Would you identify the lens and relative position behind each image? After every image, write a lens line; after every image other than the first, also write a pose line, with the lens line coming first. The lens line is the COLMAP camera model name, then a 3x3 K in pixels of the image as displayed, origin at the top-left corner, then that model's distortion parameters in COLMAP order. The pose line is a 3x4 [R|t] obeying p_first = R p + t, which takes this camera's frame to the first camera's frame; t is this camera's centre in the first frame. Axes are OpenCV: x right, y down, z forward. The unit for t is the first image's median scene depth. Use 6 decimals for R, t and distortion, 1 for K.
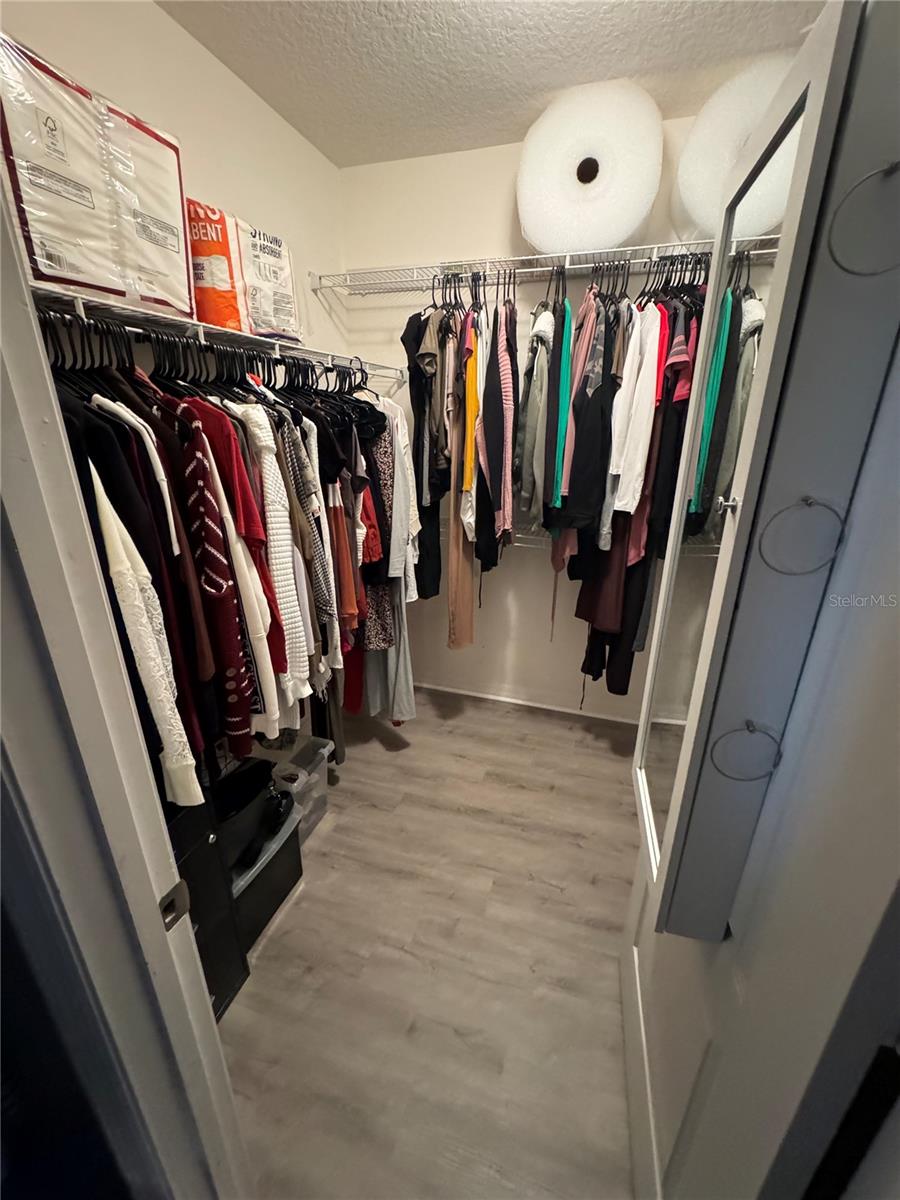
lens RADIAL K [[476.1, 0, 449.7], [0, 476.1, 599.3], [0, 0, 1]] dist [-0.003784, 0.000501]
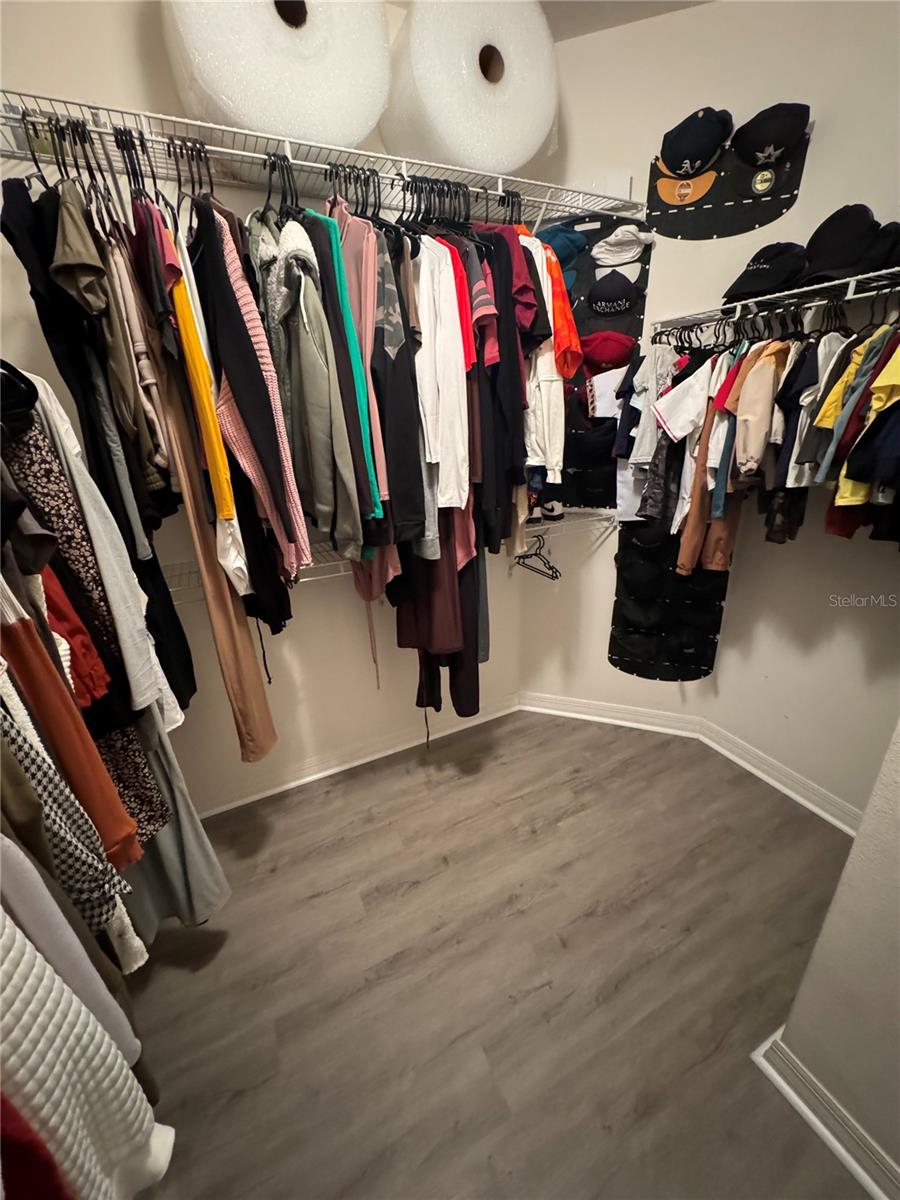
lens RADIAL K [[476.1, 0, 451.5], [0, 476.1, 599.0], [0, 0, 1]] dist [-0.003784, 0.000501]
pose [[0.721182, -0.292097, 0.628152, -0.180773], [0.282702, 0.951912, 0.118079, -0.134396], [-0.632436, 0.092424, 0.769079, 0.405325]]
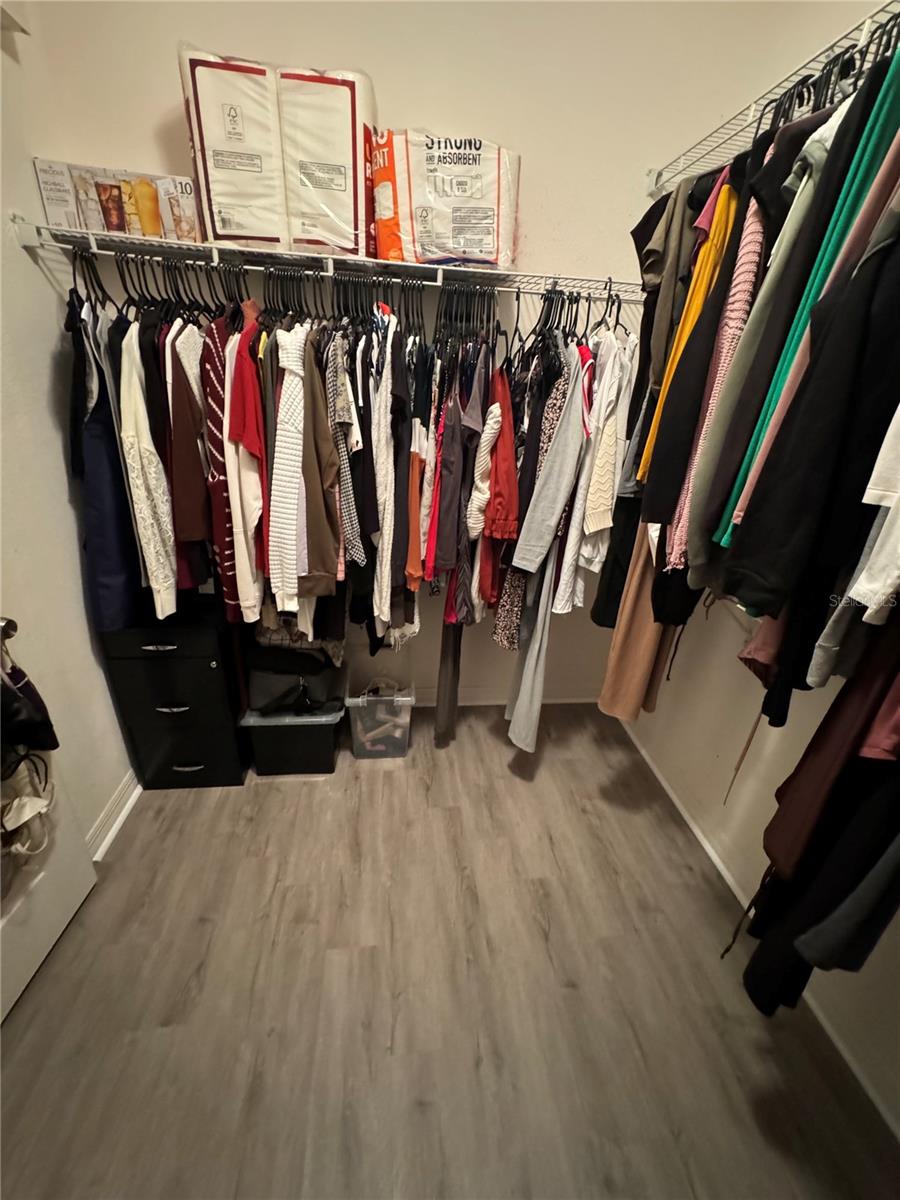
lens RADIAL K [[476.1, 0, 450.1], [0, 476.1, 596.9], [0, 0, 1]] dist [-0.003784, 0.000501]
pose [[0.415267, 0.399112, -0.817473, 0.536439], [-0.371717, 0.894621, 0.247950, -0.167436], [0.830289, 0.200904, 0.519863, 0.545455]]
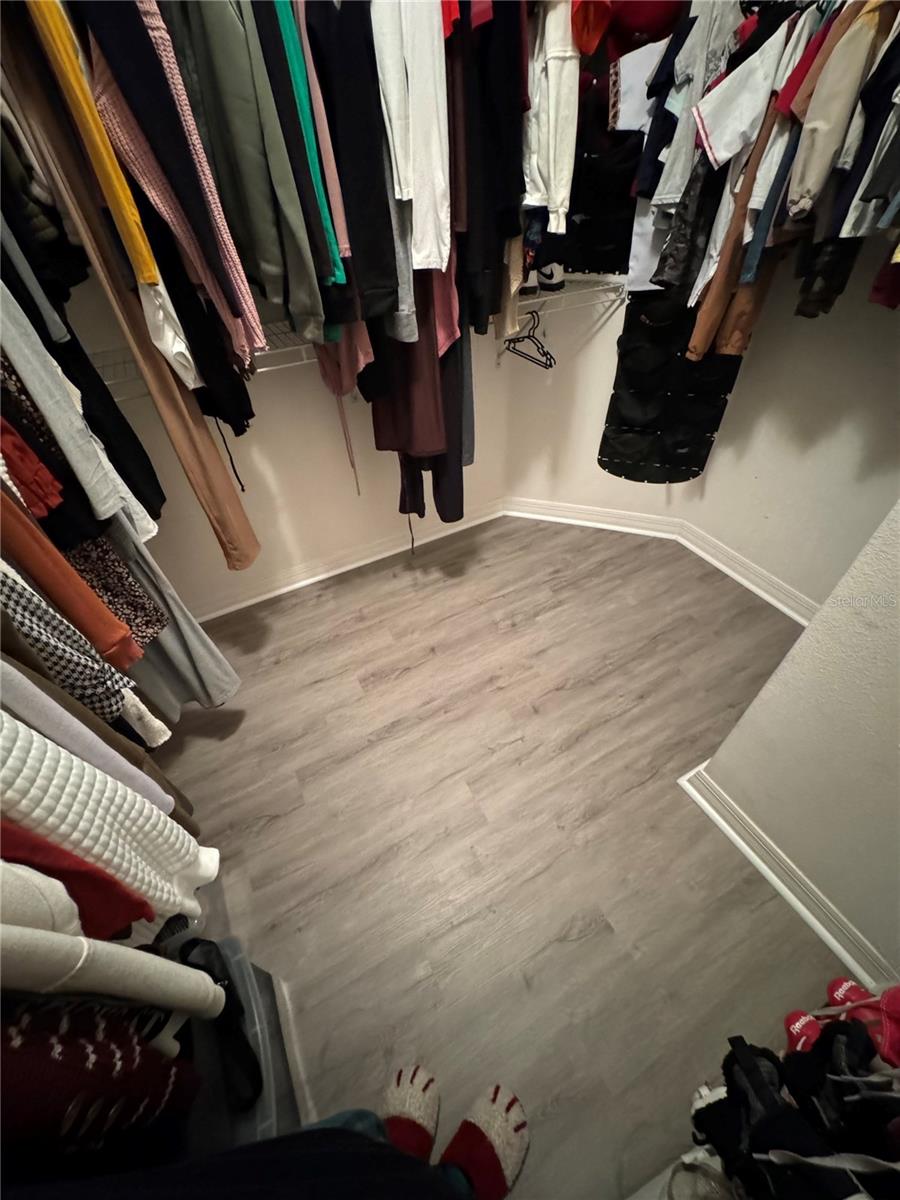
lens RADIAL K [[476.1, 0, 451.6], [0, 476.1, 598.8], [0, 0, 1]] dist [-0.003784, 0.000501]
pose [[0.695533, -0.528303, 0.486959, -0.168253], [0.288015, 0.825921, 0.484667, -0.120247], [-0.658241, -0.196850, 0.726615, 0.424144]]
